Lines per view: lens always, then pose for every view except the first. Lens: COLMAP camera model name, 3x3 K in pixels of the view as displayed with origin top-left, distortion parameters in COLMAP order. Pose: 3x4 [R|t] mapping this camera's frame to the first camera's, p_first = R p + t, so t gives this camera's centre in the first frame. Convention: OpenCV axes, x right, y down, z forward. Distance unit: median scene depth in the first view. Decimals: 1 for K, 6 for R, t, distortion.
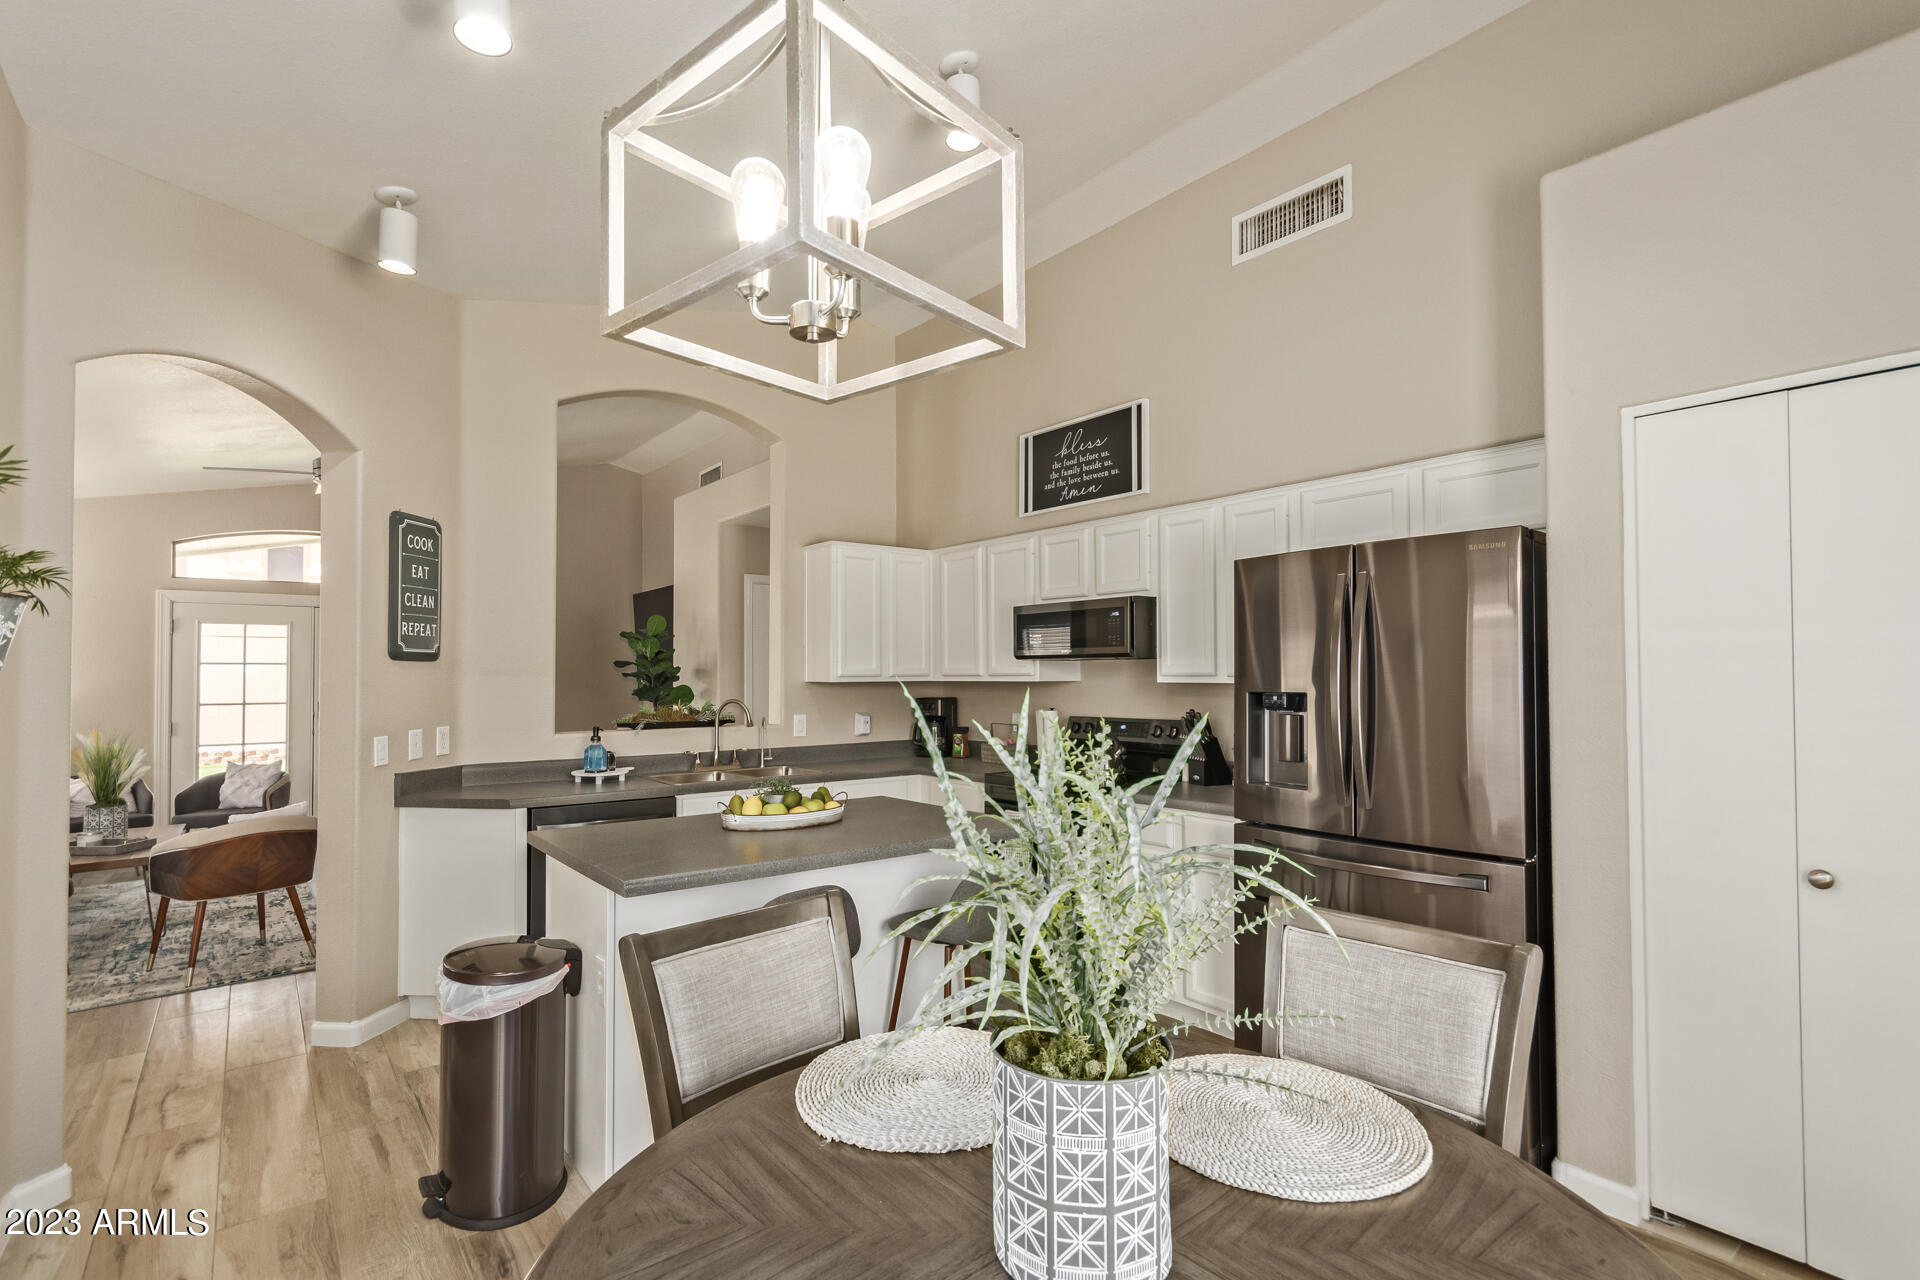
lens RADIAL K [[894.8, 0, 954.6], [0, 894.8, 660.6], [0, 0, 1]] dist [-0.000185, 0.000238]
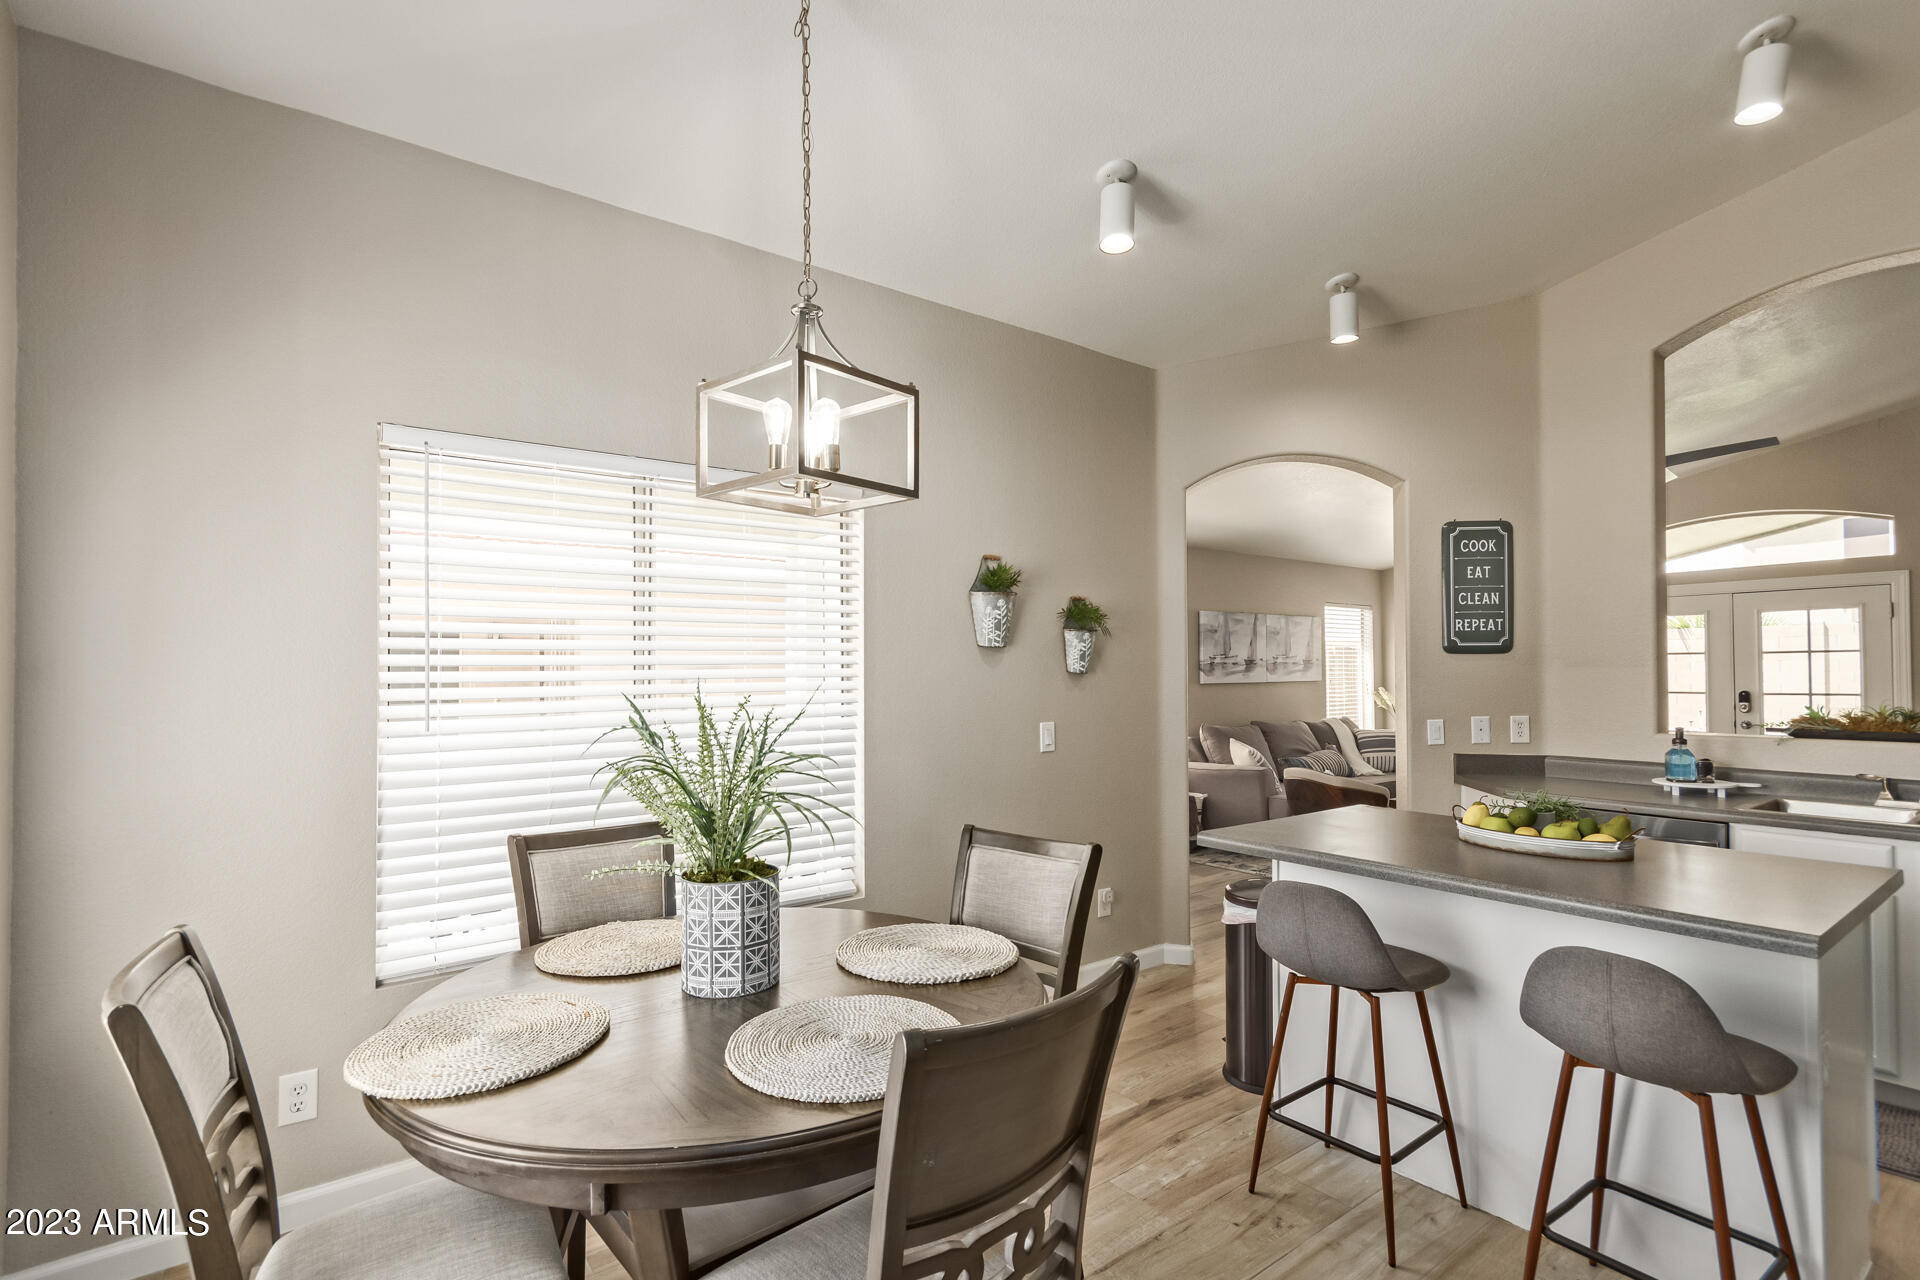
lens RADIAL K [[894.8, 0, 954.6], [0, 894.8, 660.6], [0, 0, 1]] dist [-0.000185, 0.000238]
pose [[-0.001578, -0.009006, -0.999958, 0.435090], [0.022013, 0.999717, -0.009039, 0.004038], [0.999756, -0.022026, -0.001379, 0.320154]]
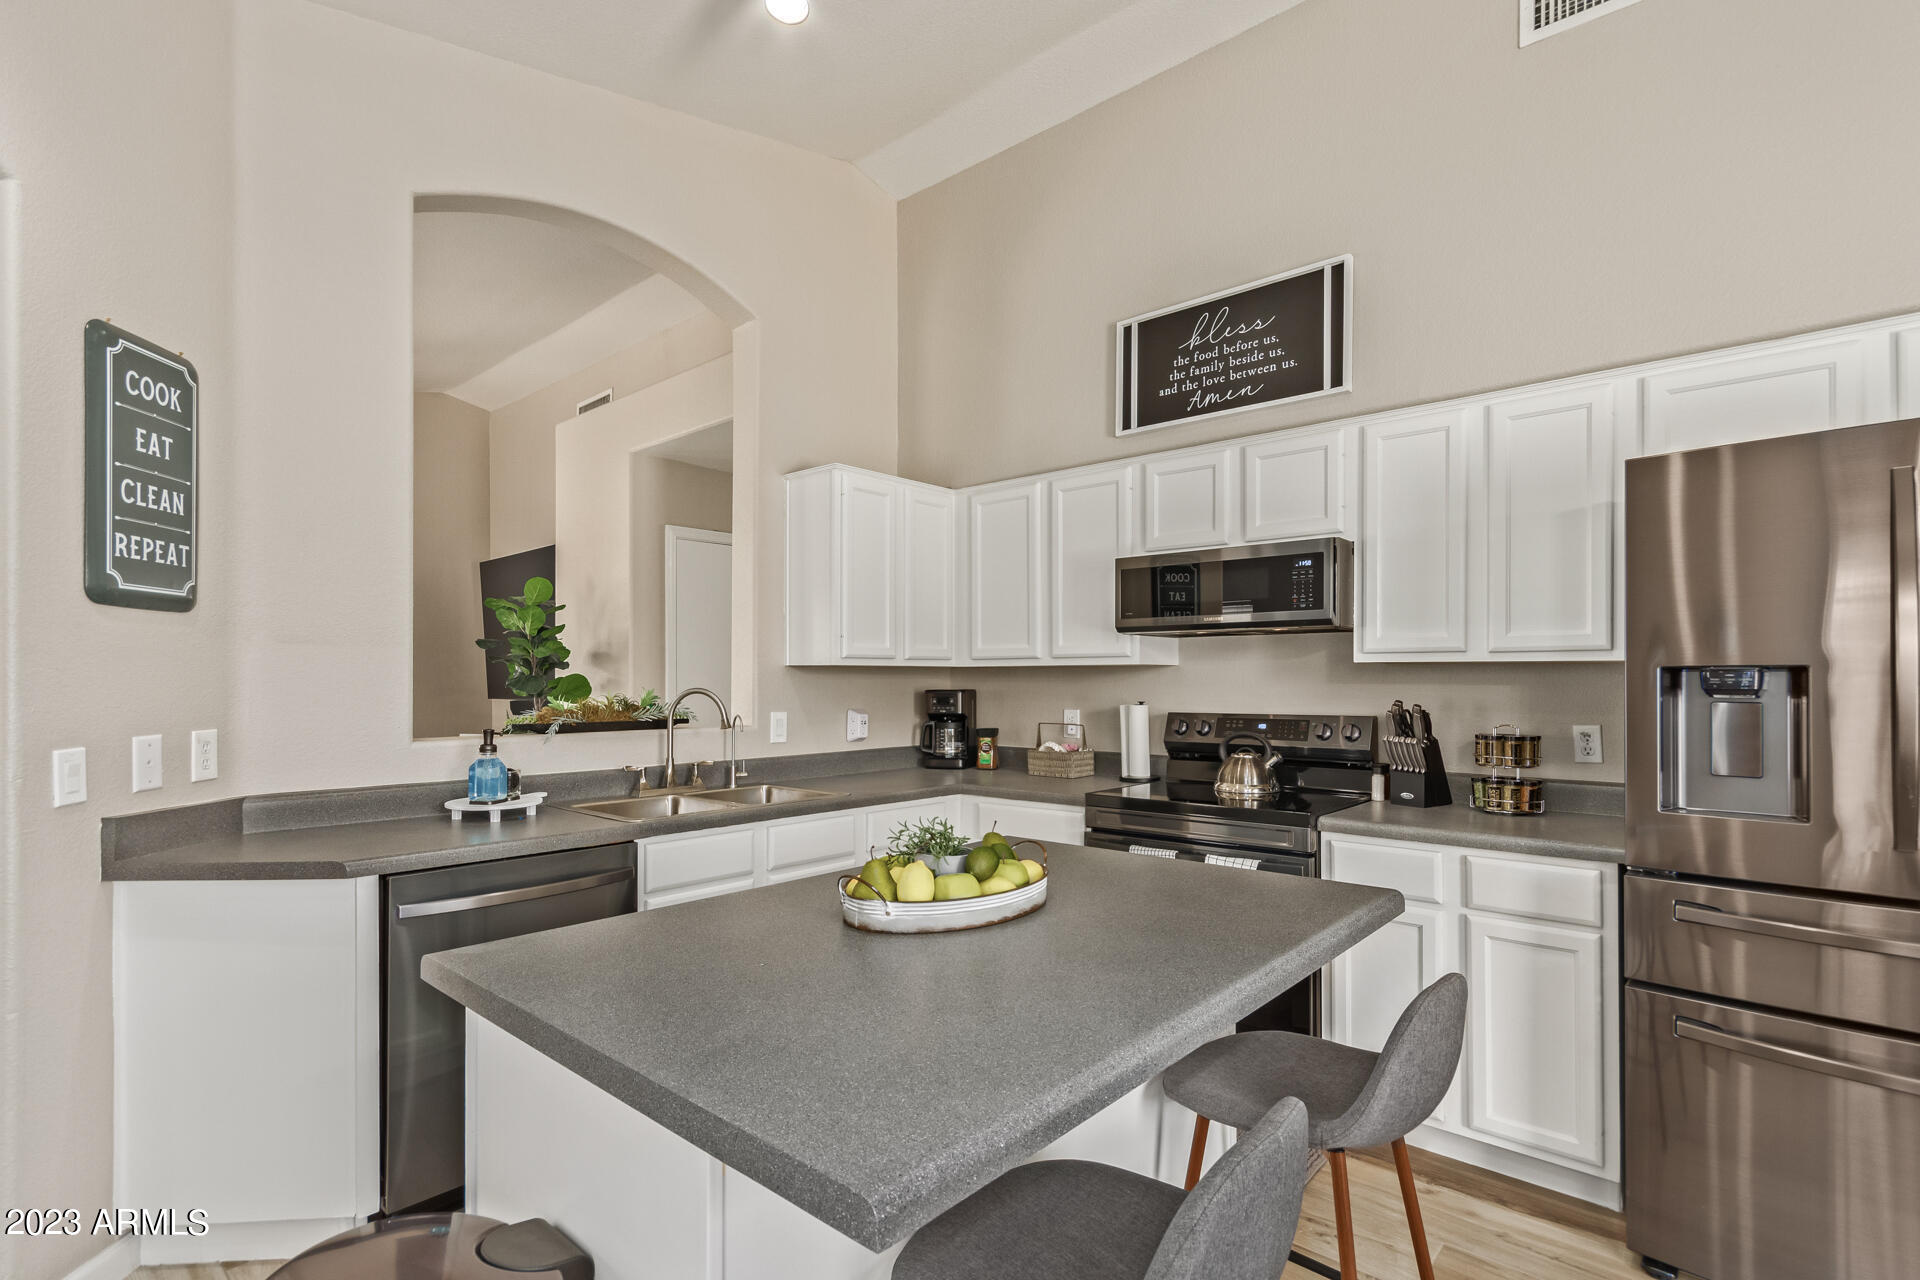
lens RADIAL K [[898.5, 0, 968.8], [0, 898.5, 682.0], [0, 0, 1]] dist [0.003225, 0.000272]
pose [[0.982624, 0.004623, 0.185550, -0.189310], [-0.008248, 0.999790, 0.018768, 0.026724], [-0.185424, -0.019973, 0.982456, 0.328360]]
